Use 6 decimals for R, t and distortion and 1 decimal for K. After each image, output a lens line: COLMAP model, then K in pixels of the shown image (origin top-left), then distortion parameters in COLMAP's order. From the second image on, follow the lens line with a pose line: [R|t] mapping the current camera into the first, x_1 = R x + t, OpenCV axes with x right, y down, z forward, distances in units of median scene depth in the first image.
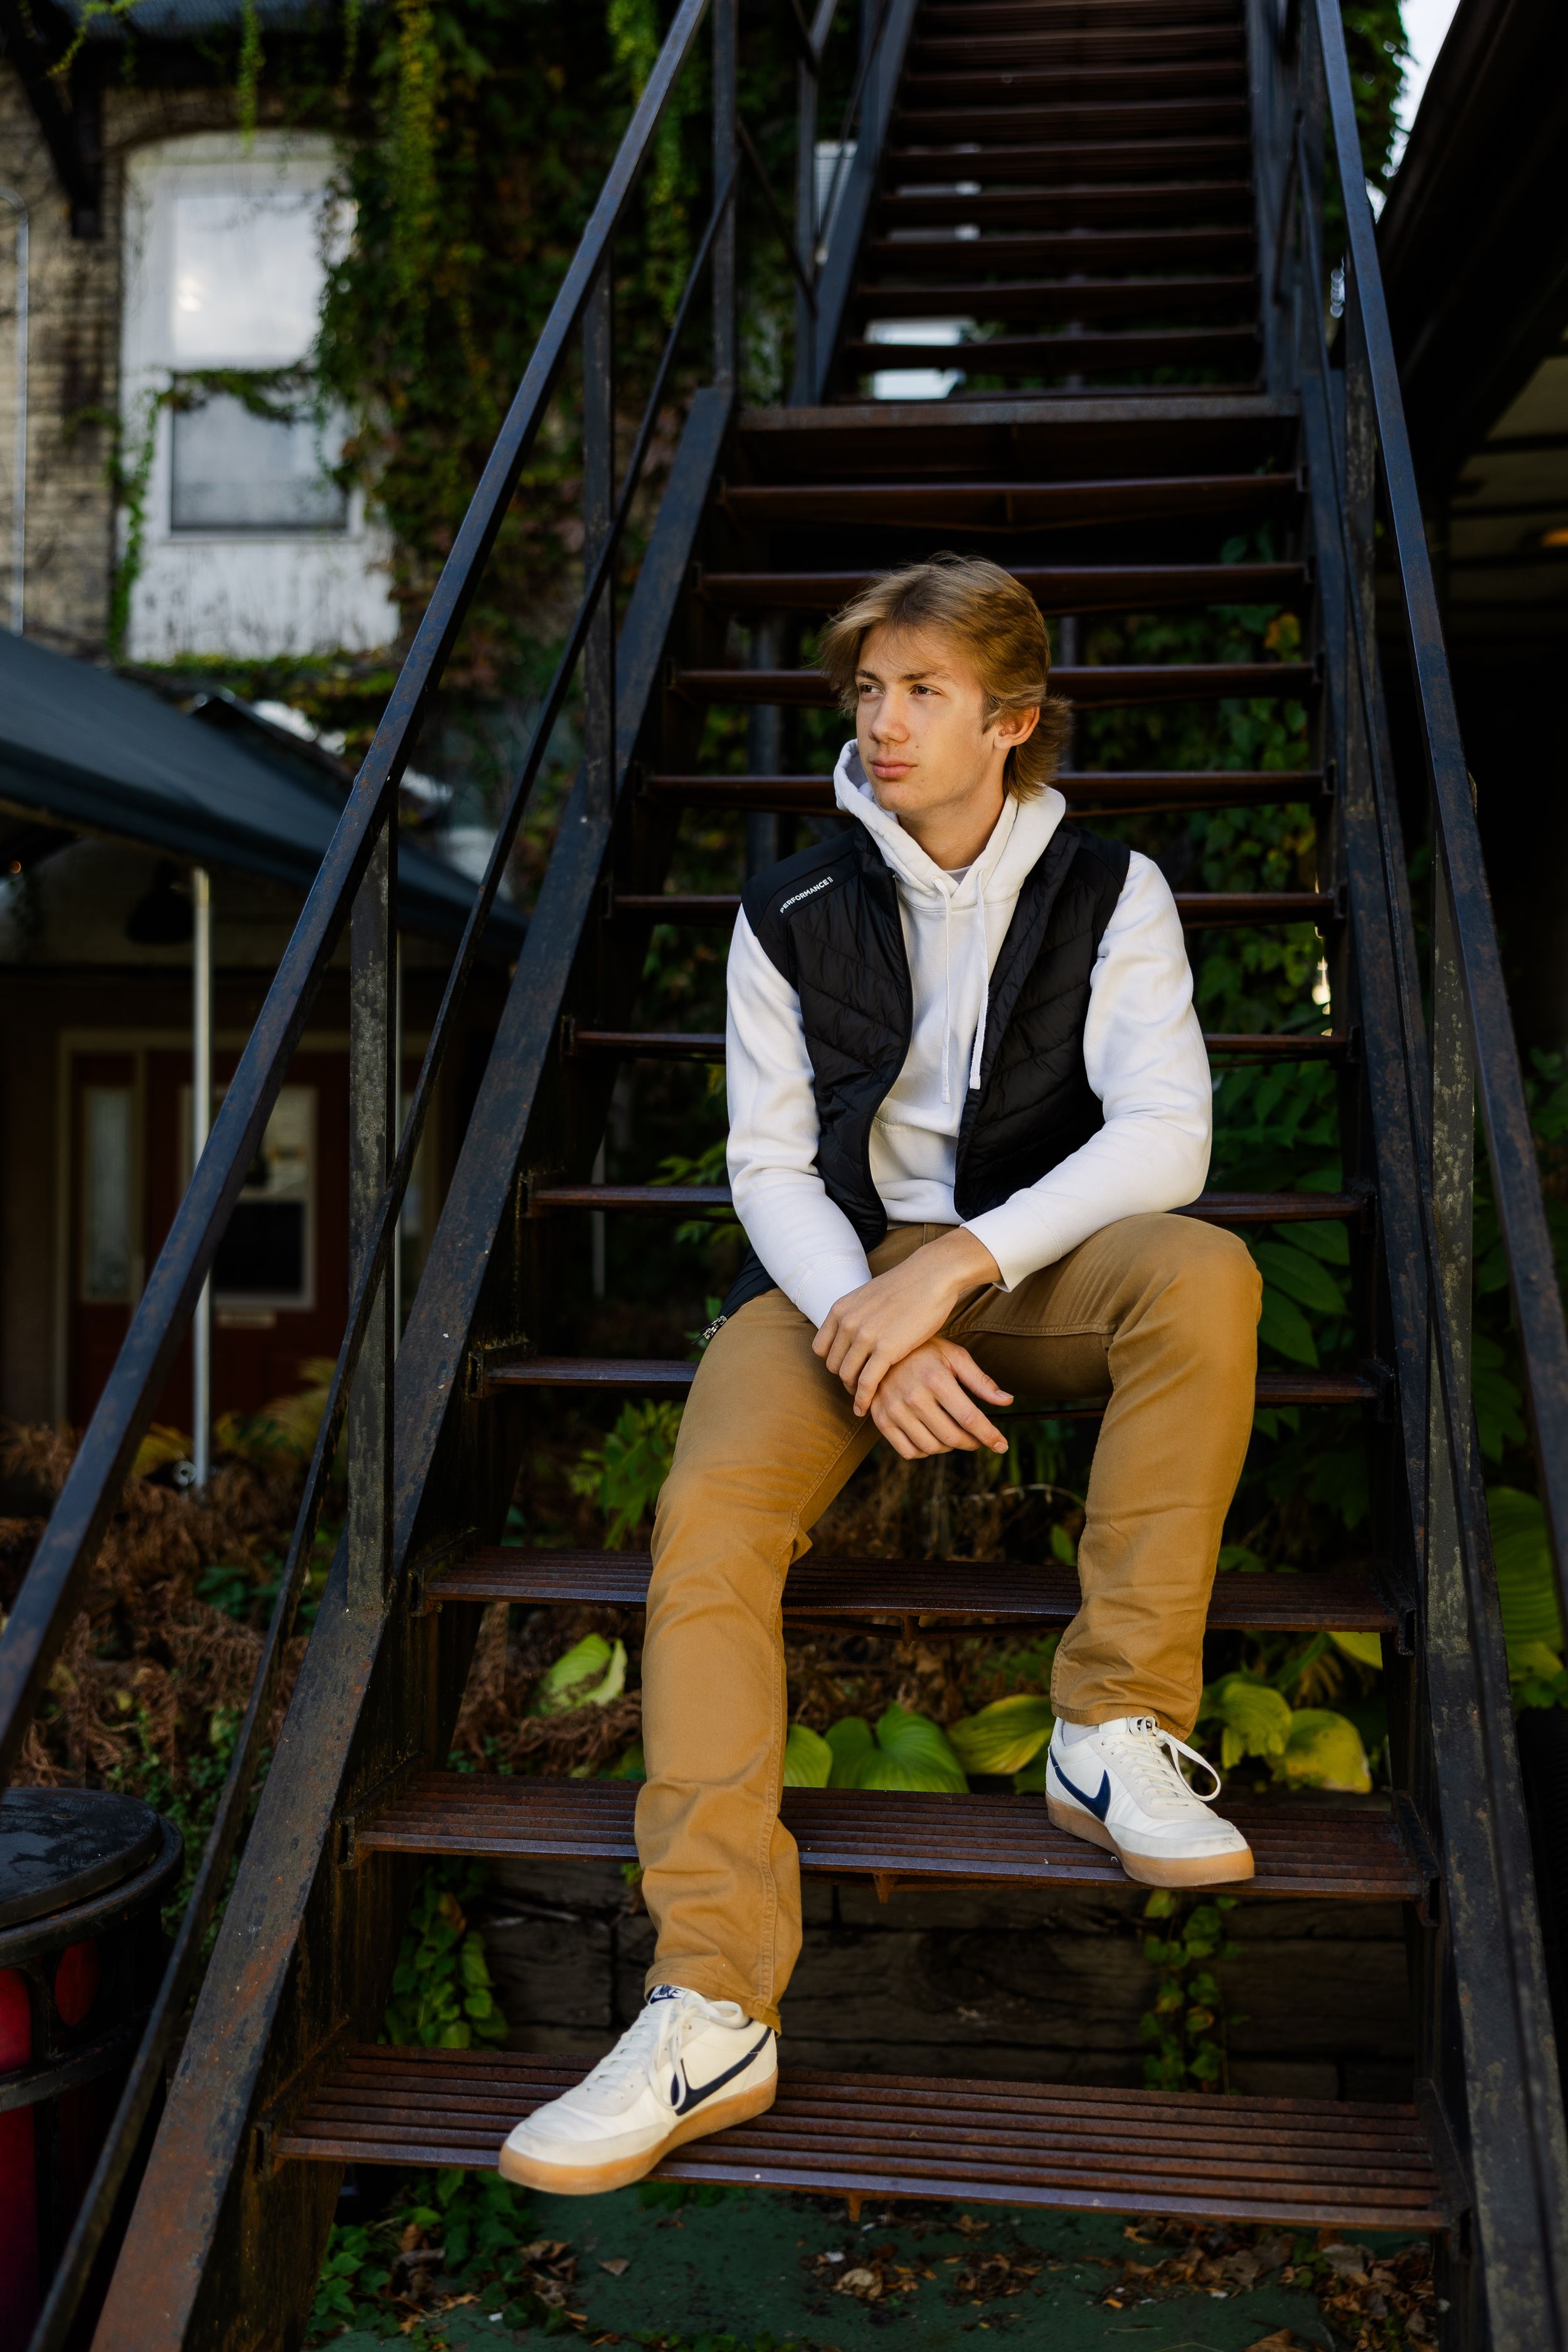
lens RADIAL K [[4102.1, 0, 508.7], [0, 4102.1, 1050.8], [0, 0, 1]] dist [0.018946, -0.020661]
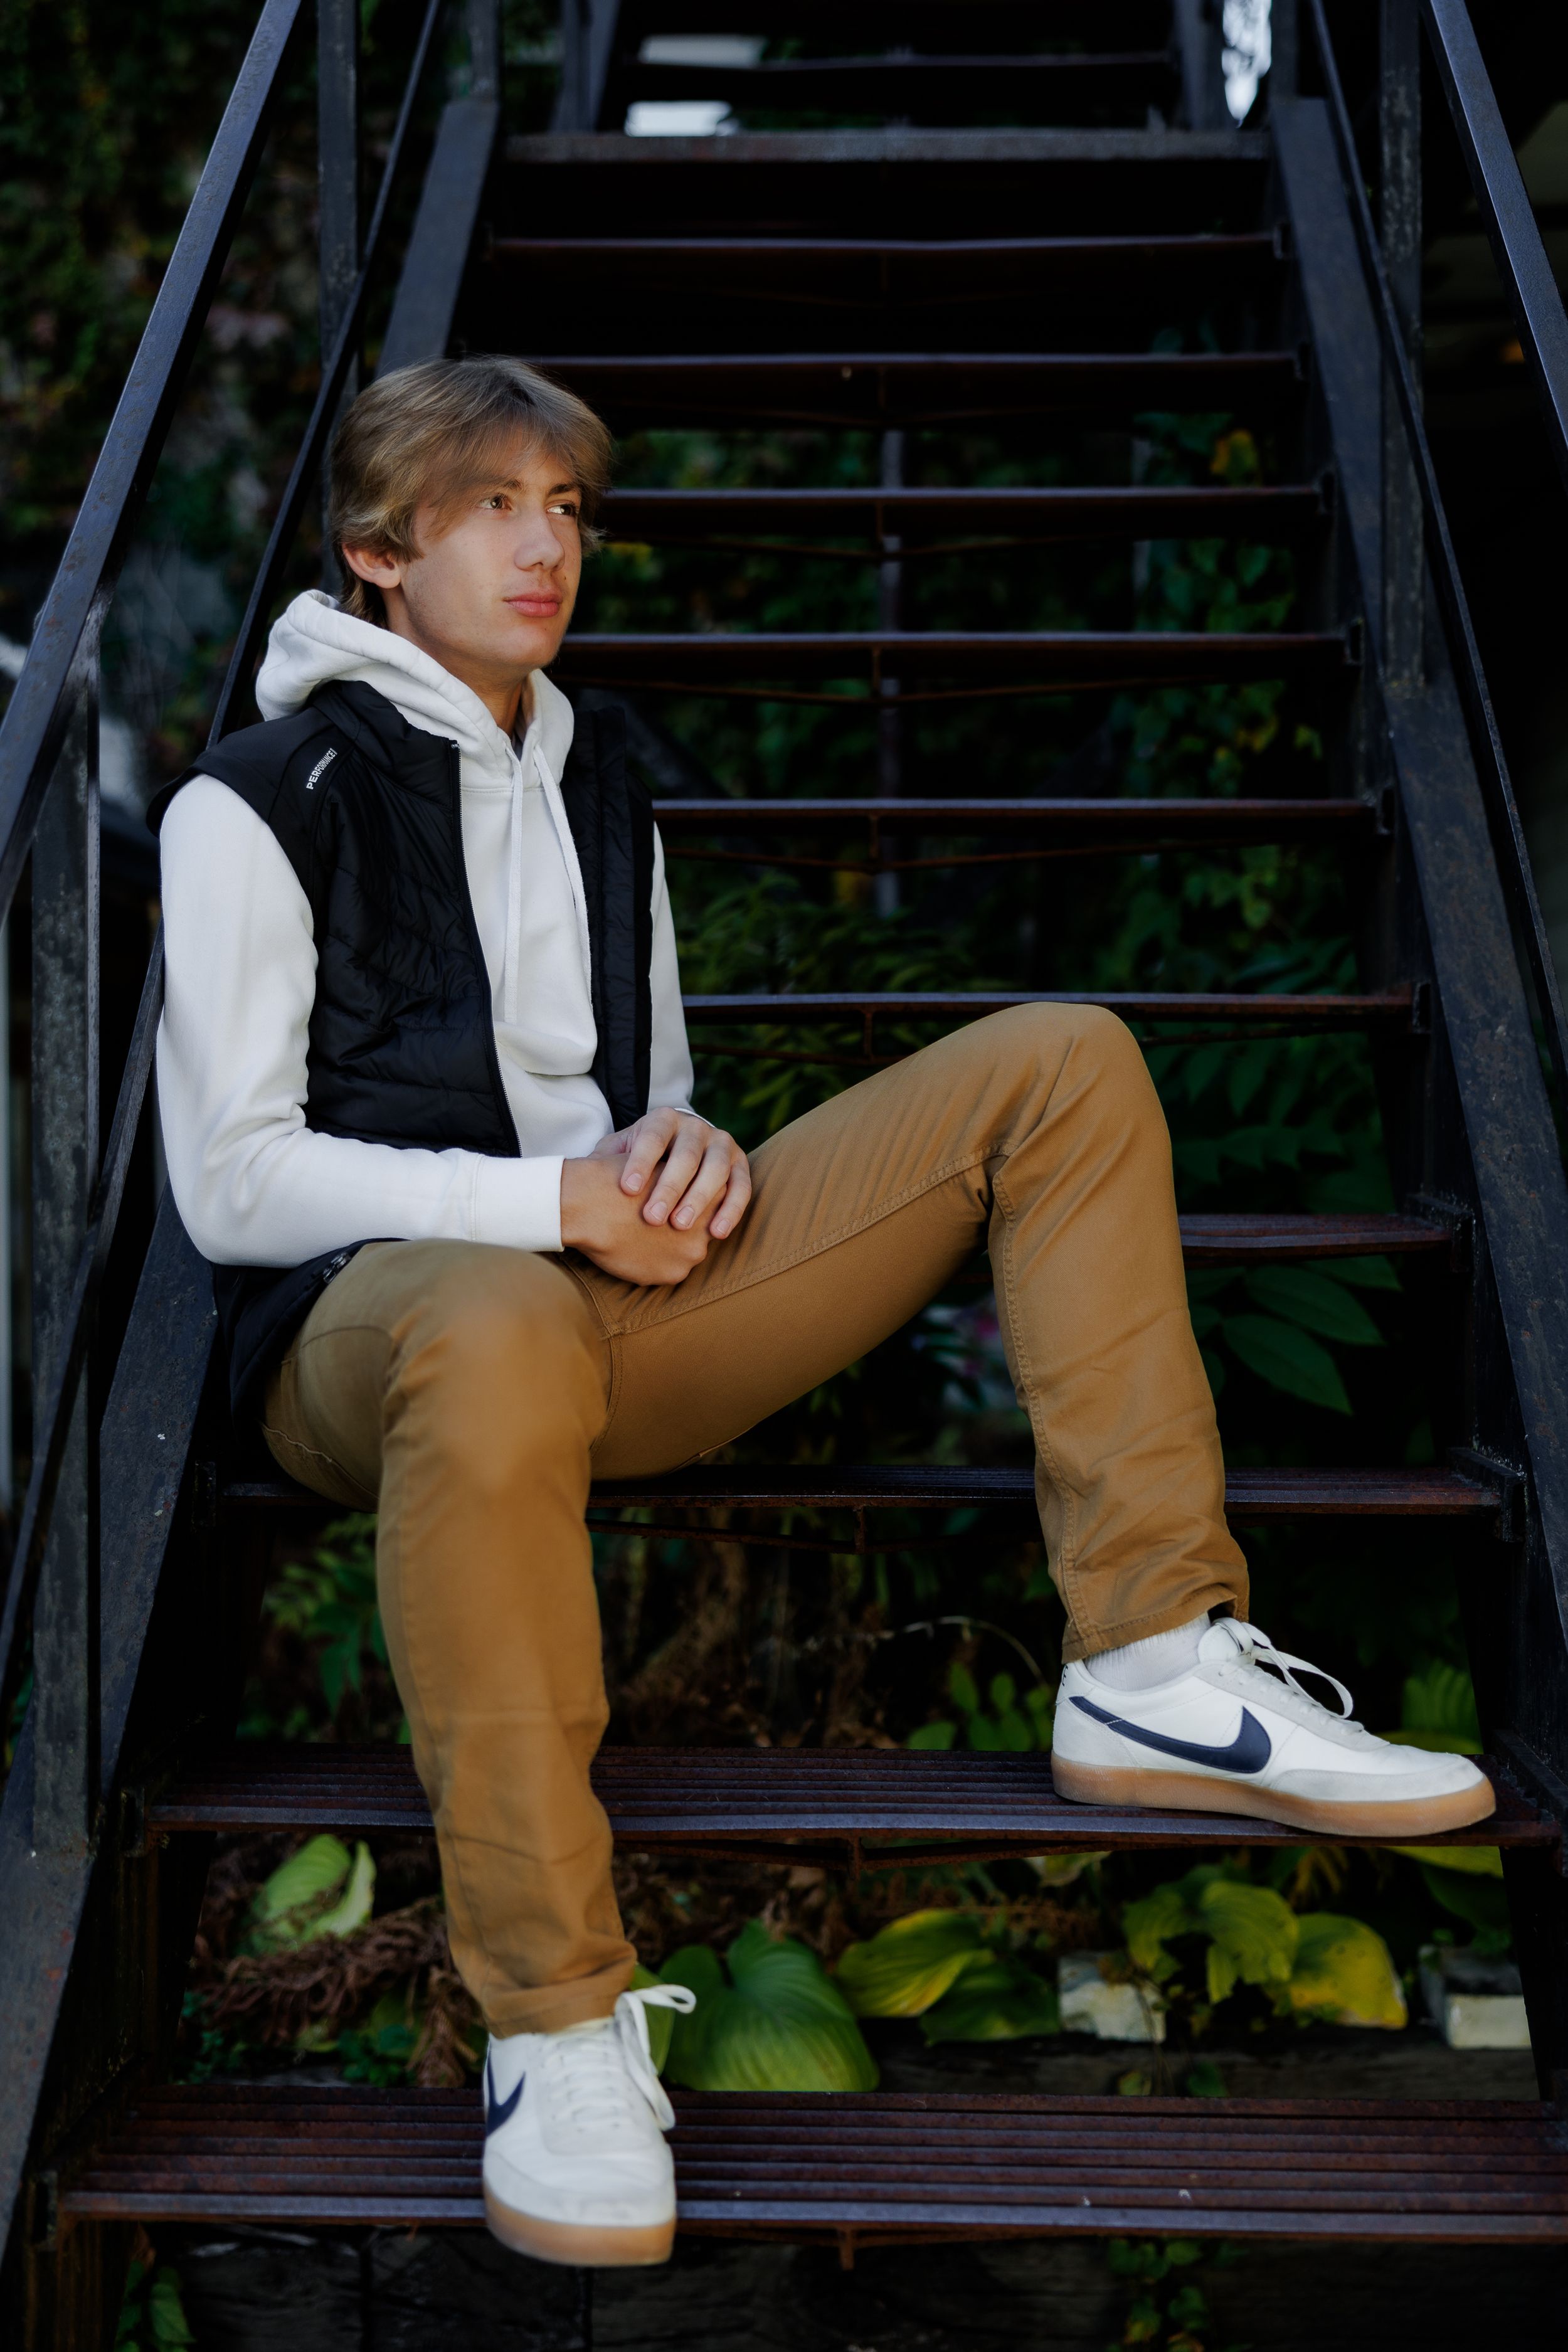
lens RADIAL K [[4102.1, 0, 508.7], [0, 4102.1, 1050.8], [0, 0, 1]] dist [0.018946, -0.020661]
pose [[0.986386, -0.004411, 0.164385, -0.067489], [0.002815, 0.999947, 0.009940, -0.001597], [-0.164420, -0.009342, 0.986346, 0.302330]]
